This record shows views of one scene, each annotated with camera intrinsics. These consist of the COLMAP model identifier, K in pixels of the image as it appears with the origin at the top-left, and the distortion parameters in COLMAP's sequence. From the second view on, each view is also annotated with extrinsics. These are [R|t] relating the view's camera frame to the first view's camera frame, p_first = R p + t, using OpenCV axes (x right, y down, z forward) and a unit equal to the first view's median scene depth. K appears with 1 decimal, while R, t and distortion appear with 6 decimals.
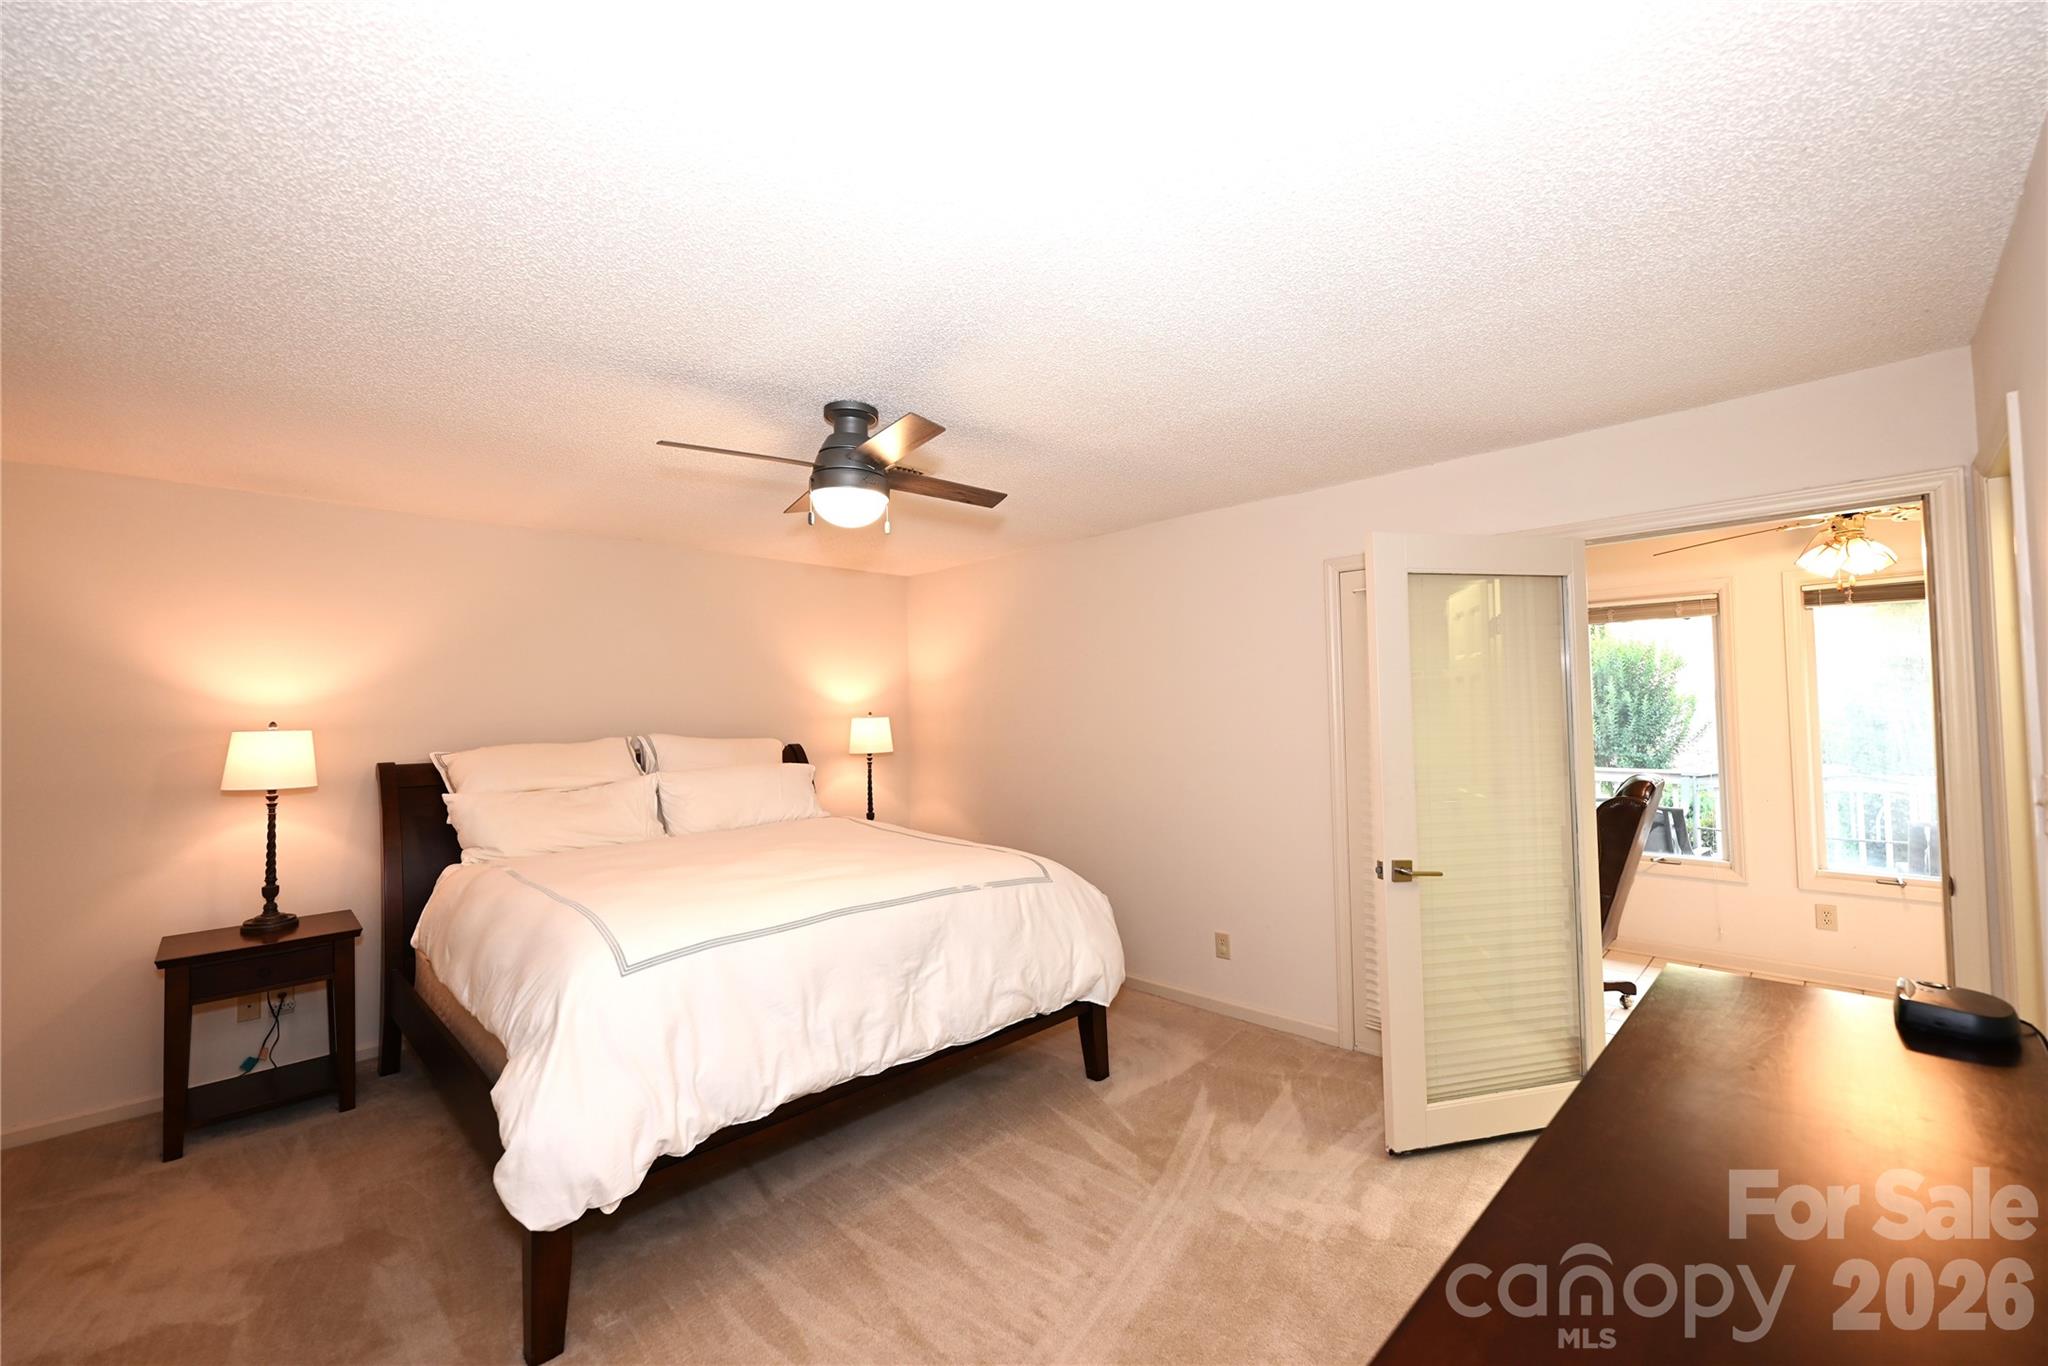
lens RADIAL K [[812.1, 0, 1022.6], [0, 812.1, 689.2], [0, 0, 1]] dist [-0.001017, 0.000041]
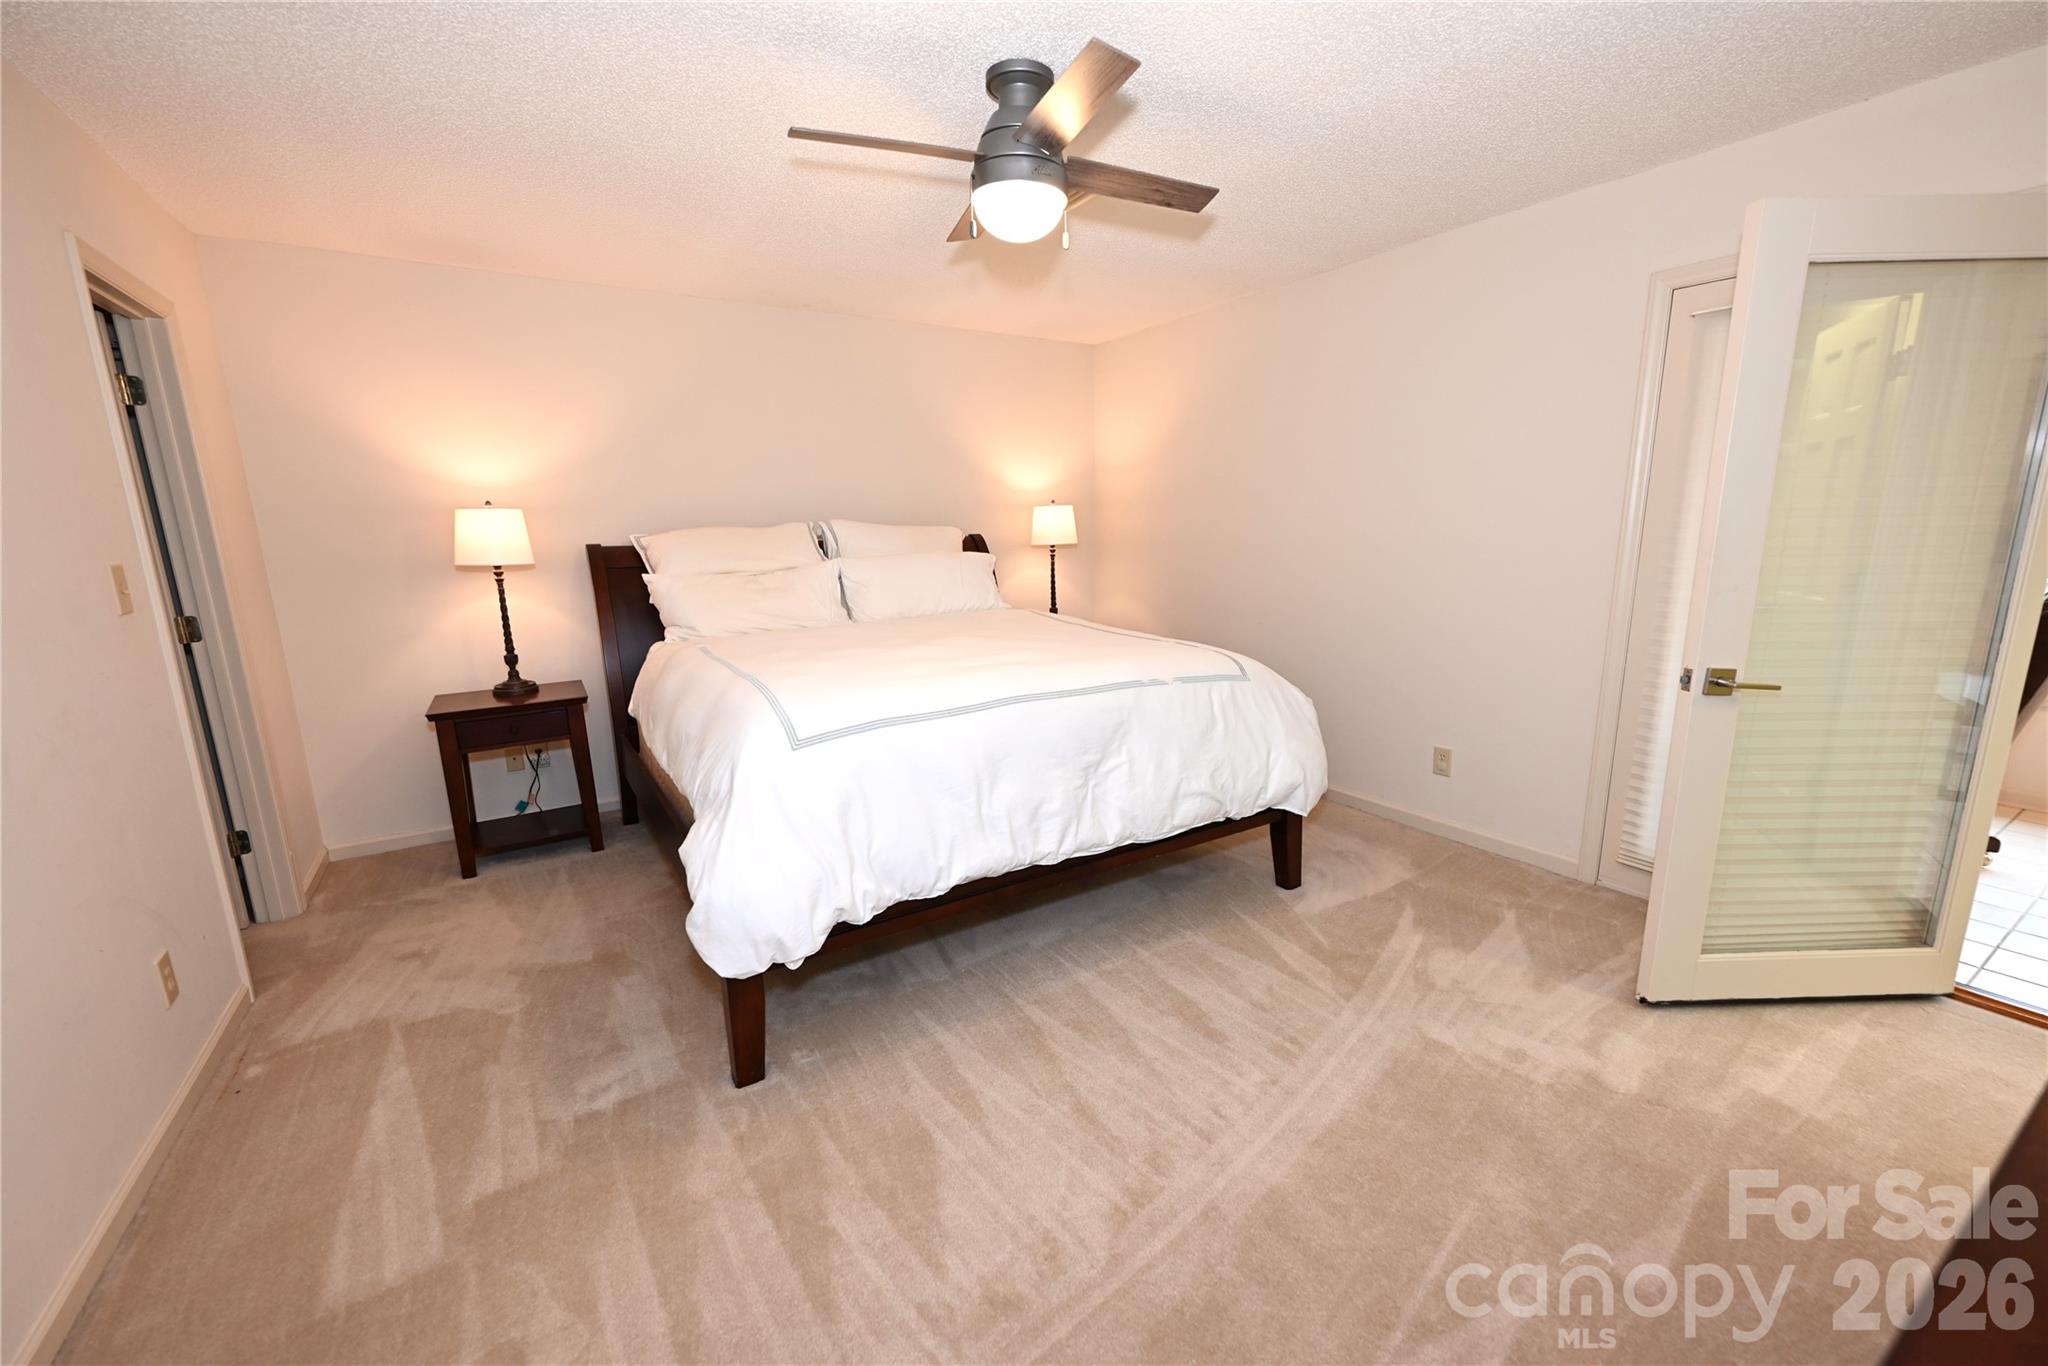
lens RADIAL K [[822.3, 0, 1024.5], [0, 822.3, 691.7], [0, 0, 1]] dist [-0.002078, -0.000175]
pose [[0.974701, 0.043109, -0.219318, -0.007932], [0.010077, 0.971751, 0.235792, 0.042288], [0.223287, -0.232036, 0.946732, 0.109136]]
